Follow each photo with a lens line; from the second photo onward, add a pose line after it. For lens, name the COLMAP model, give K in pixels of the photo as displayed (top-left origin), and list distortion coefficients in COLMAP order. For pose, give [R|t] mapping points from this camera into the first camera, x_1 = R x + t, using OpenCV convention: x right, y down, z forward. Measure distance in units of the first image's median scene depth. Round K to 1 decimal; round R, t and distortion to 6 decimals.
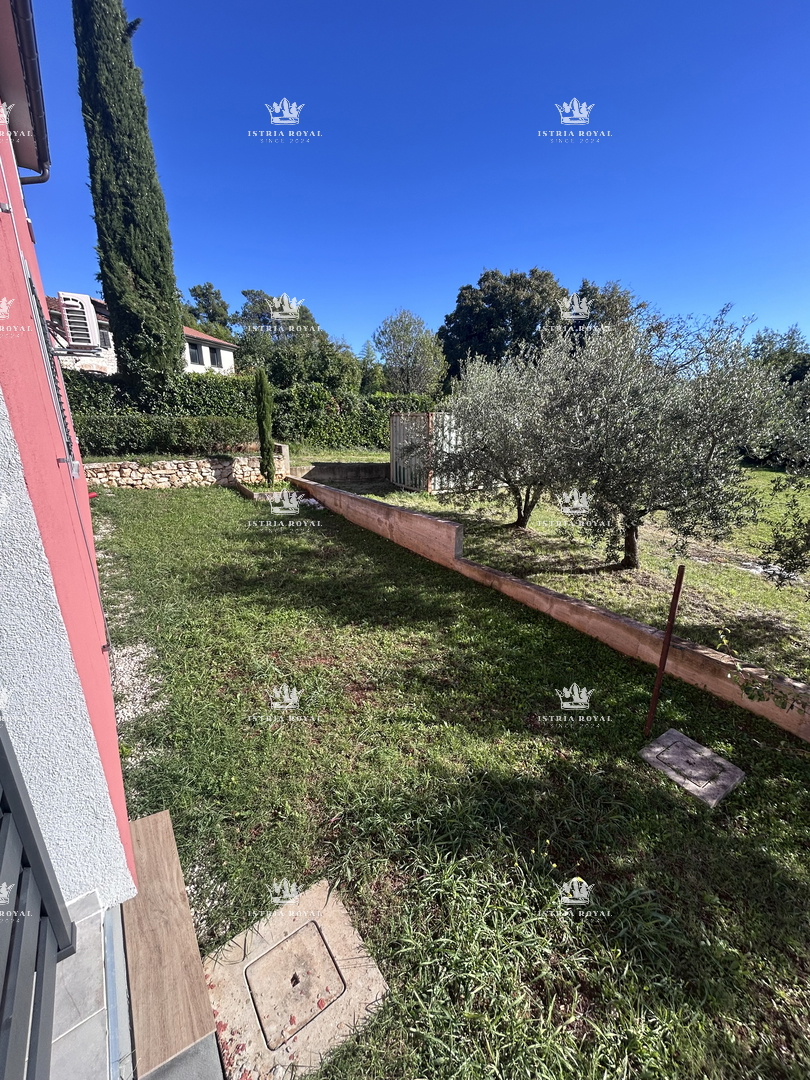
lens RADIAL K [[435.3, 0, 398.2], [0, 435.3, 539.4], [0, 0, 1]] dist [0.000953, 0.001022]
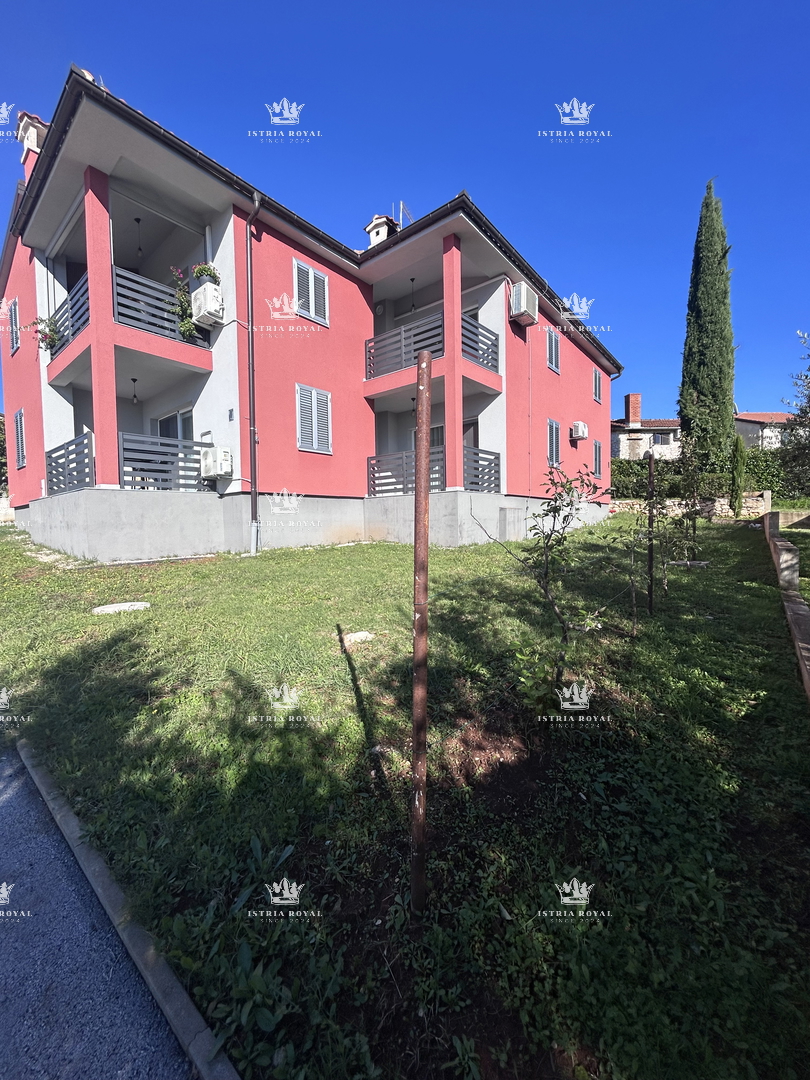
lens RADIAL K [[435.3, 0, 401.5], [0, 435.3, 540.6], [0, 0, 1]] dist [0.000953, 0.001022]
pose [[0.268791, 0.045855, -0.962106, 0.735951], [-0.262586, 0.964520, -0.027390, 0.257750], [0.926715, 0.259998, 0.271295, -0.322438]]
